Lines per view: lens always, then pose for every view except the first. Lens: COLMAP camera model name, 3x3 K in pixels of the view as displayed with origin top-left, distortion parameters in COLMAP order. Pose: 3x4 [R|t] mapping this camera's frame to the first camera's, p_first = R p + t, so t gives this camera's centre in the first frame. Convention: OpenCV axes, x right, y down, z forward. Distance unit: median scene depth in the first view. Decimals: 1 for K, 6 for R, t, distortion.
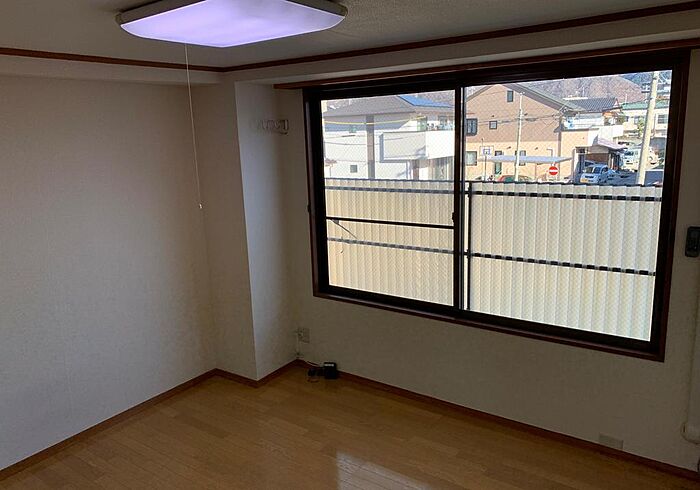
lens RADIAL K [[541.2, 0, 353.2], [0, 541.2, 241.6], [0, 0, 1]] dist [0.097737, -0.136525]
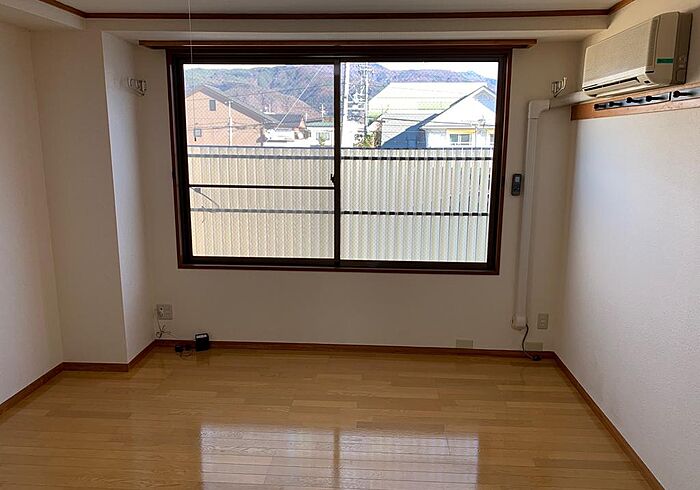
lens RADIAL K [[541.2, 0, 353.2], [0, 541.2, 241.6], [0, 0, 1]] dist [0.097737, -0.136525]
pose [[0.851639, -0.057551, 0.520960, -0.316431], [0.068707, 0.997635, -0.002108, 0.078309], [-0.519606, 0.037589, 0.853578, 0.012852]]
